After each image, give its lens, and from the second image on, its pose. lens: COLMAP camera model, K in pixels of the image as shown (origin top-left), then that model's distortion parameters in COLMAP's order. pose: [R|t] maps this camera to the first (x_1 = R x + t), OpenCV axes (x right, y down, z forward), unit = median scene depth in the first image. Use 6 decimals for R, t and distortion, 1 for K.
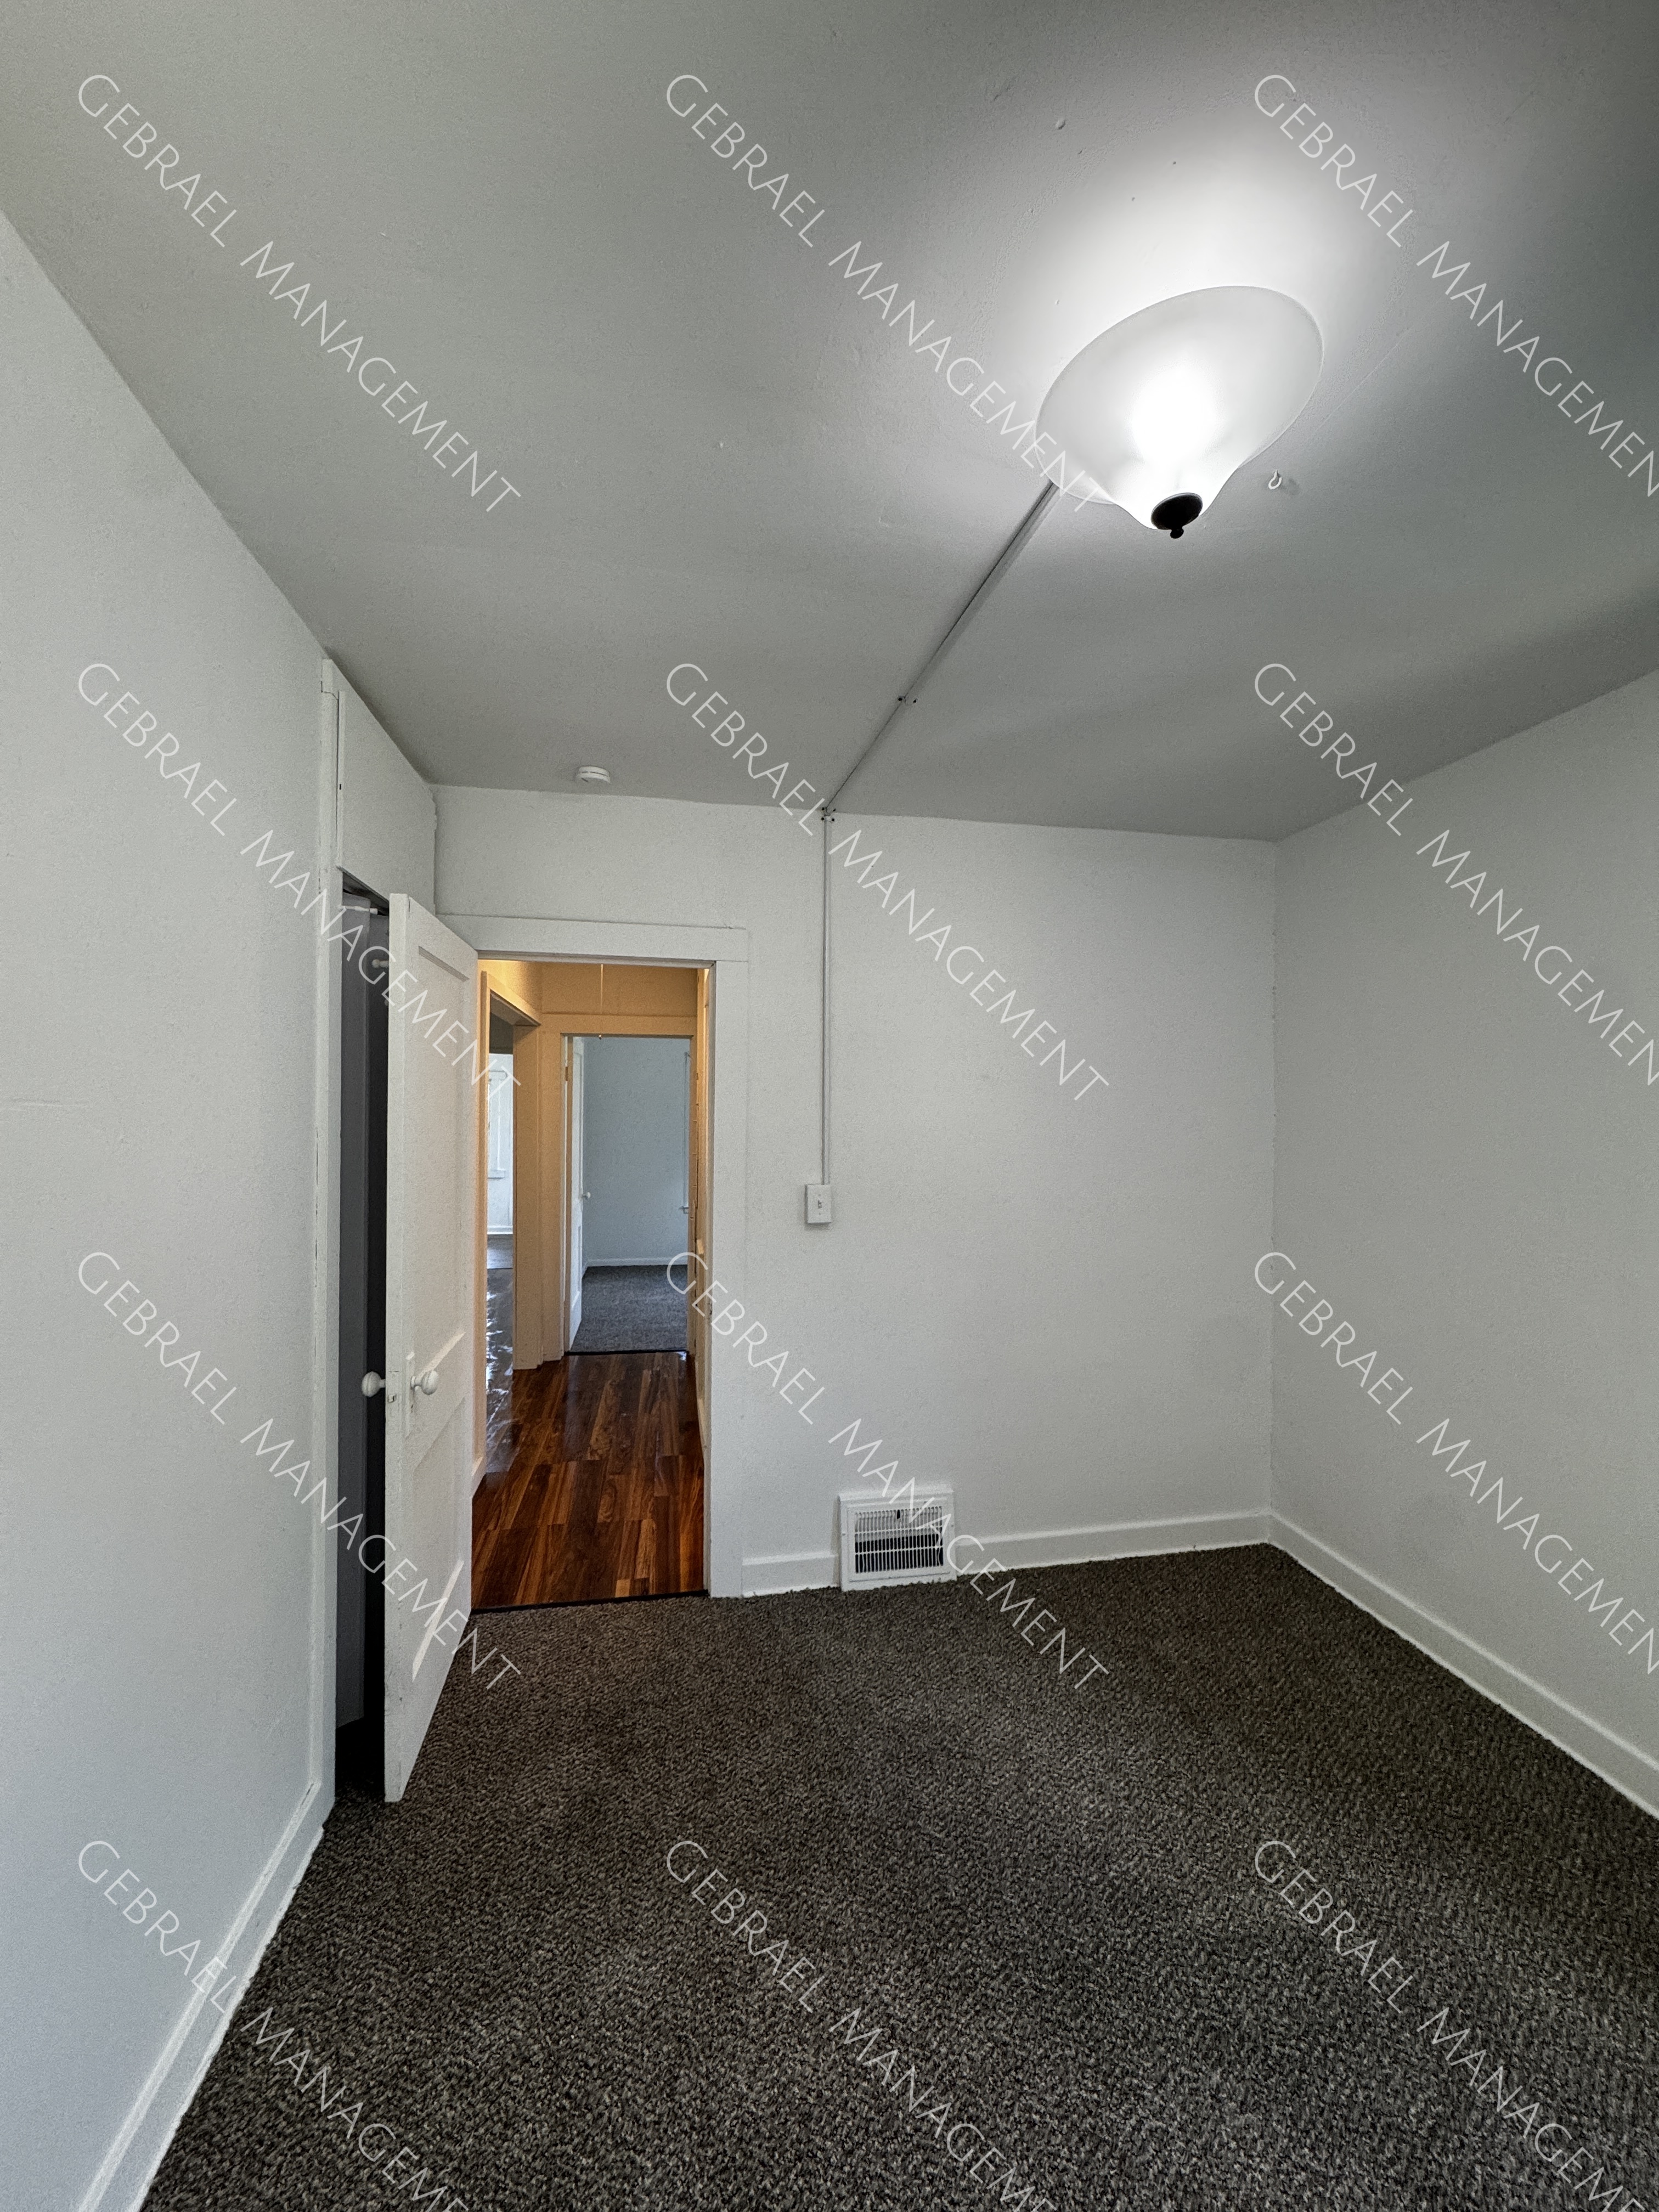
lens RADIAL K [[884.0, 0, 832.3], [0, 884.0, 1106.4], [0, 0, 1]] dist [-0.003335, 0.000500]
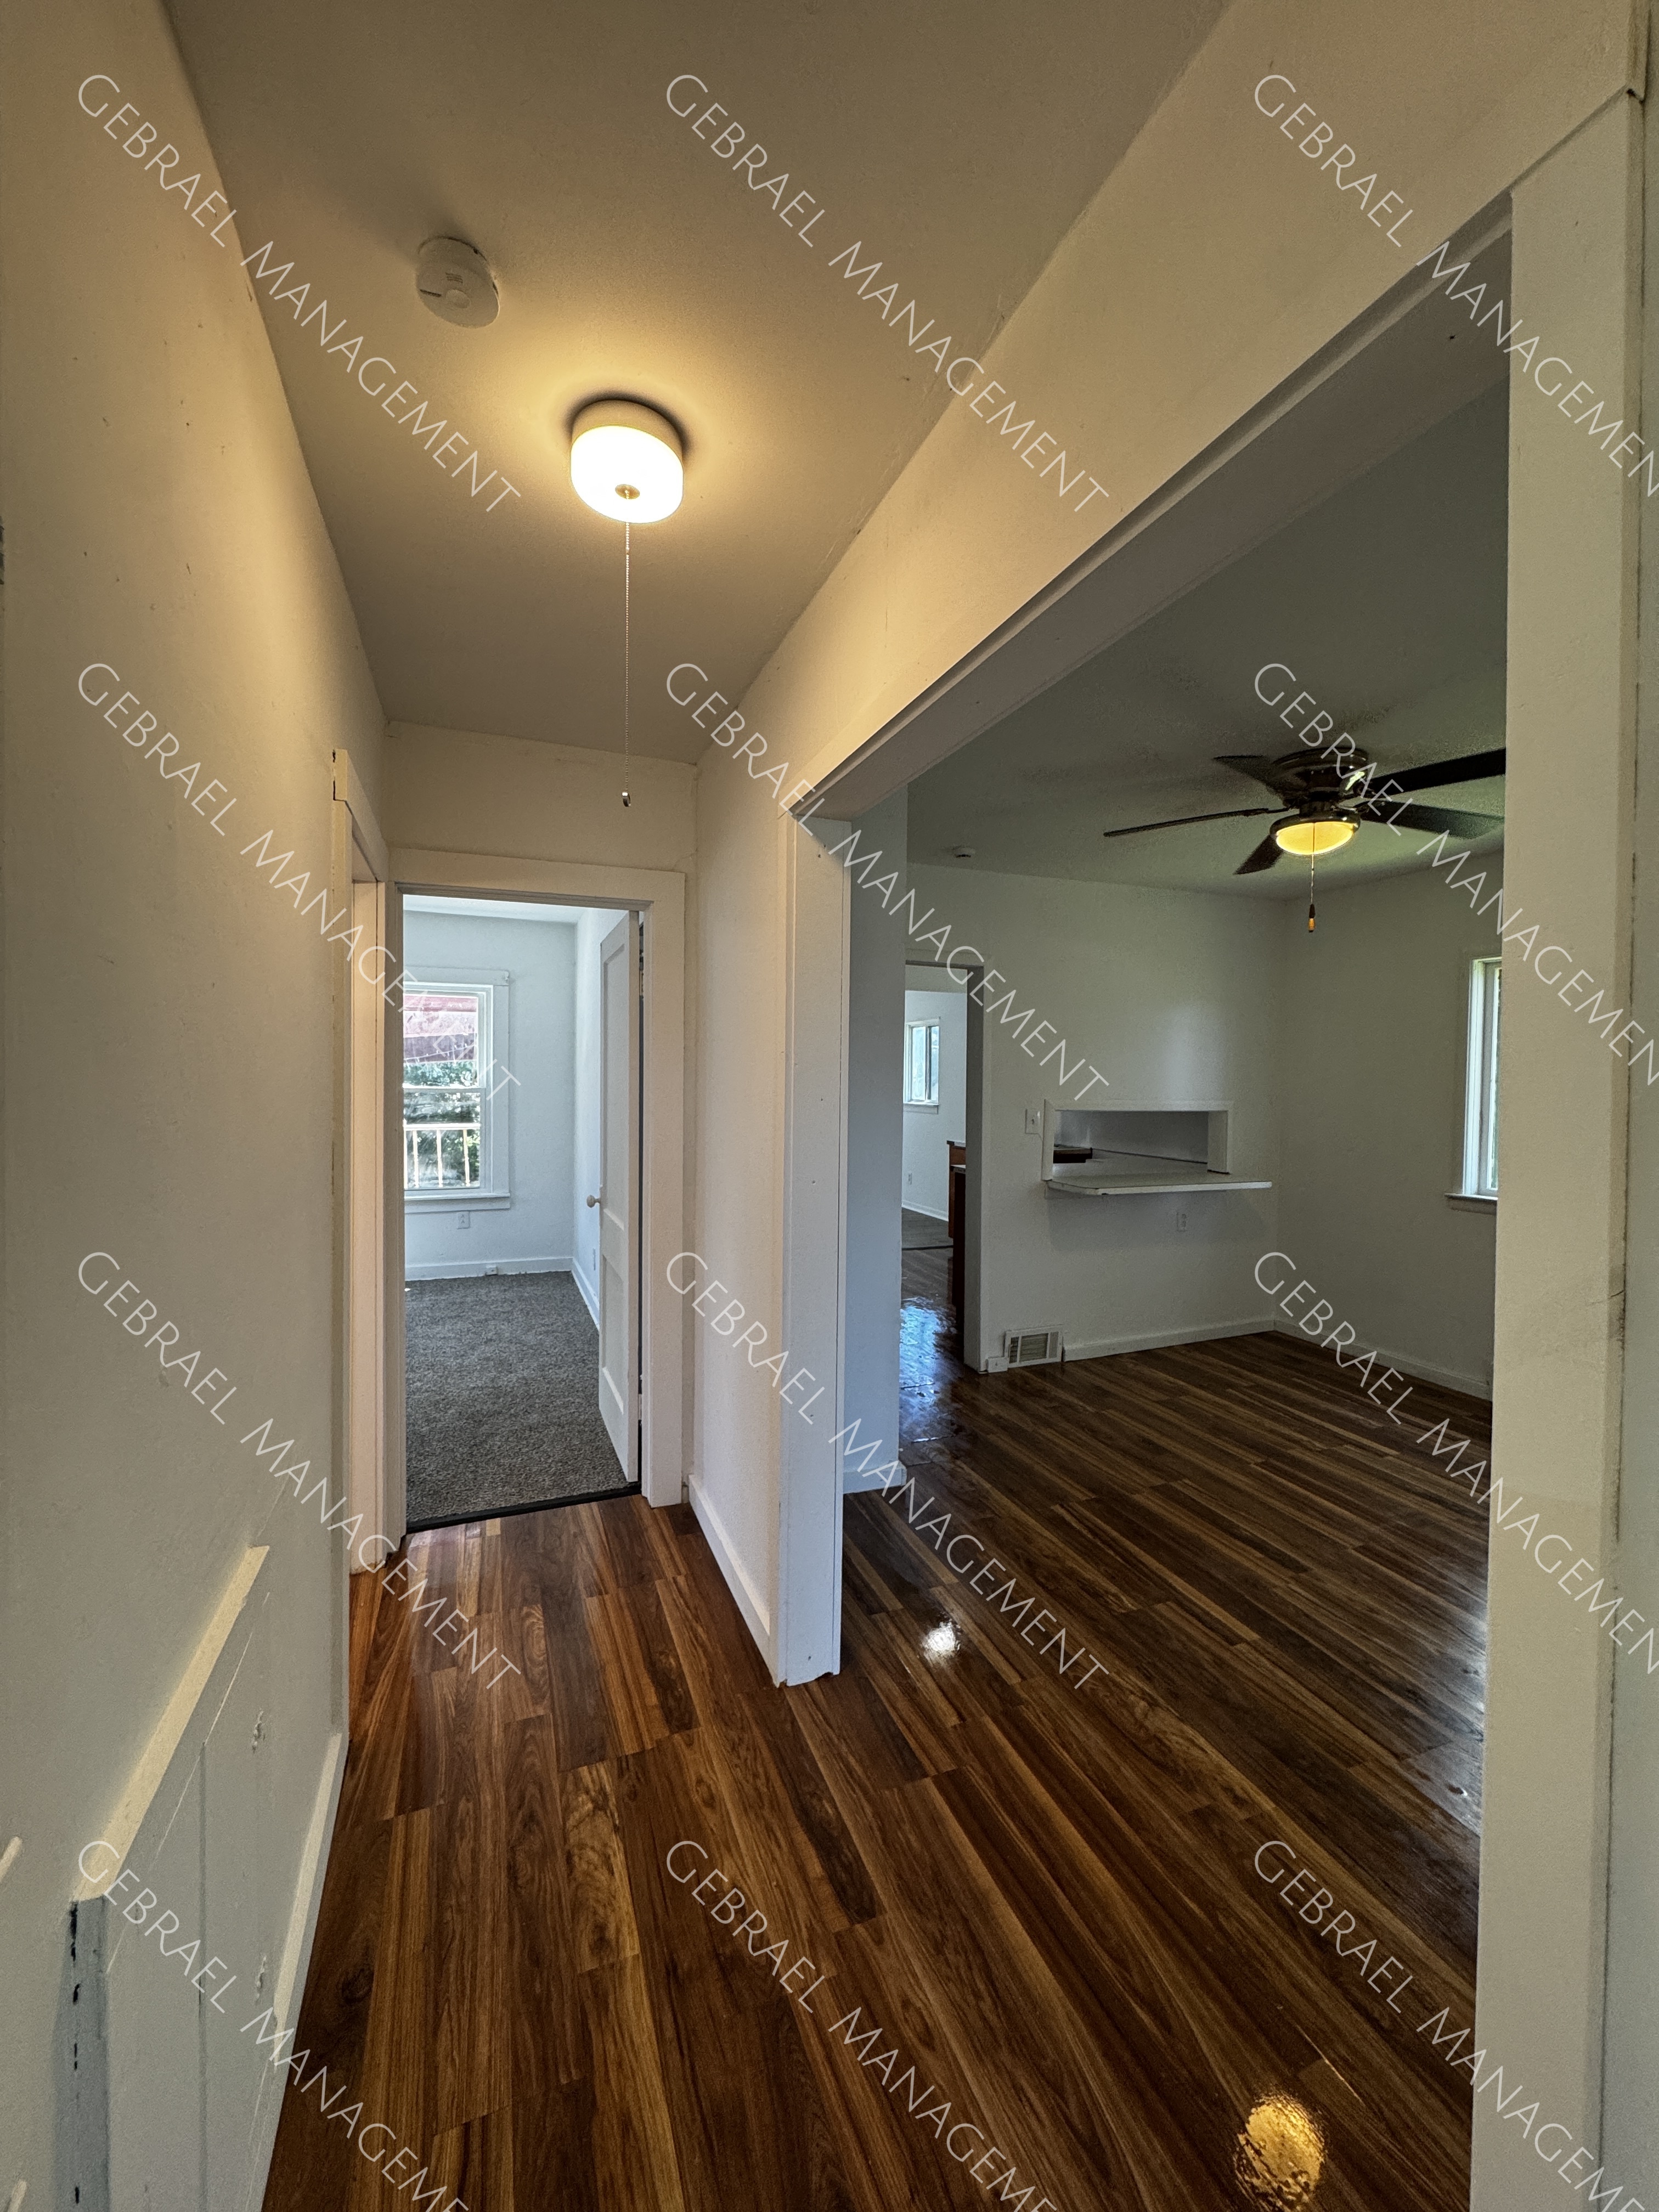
lens RADIAL K [[884.0, 0, 829.5], [0, 884.0, 1095.3], [0, 0, 1]] dist [-0.003335, 0.000500]
pose [[-0.981922, -0.011471, -0.188939, -0.312948], [-0.014832, 0.999756, 0.016385, 0.035047], [0.188705, 0.018891, -0.981852, 1.529143]]
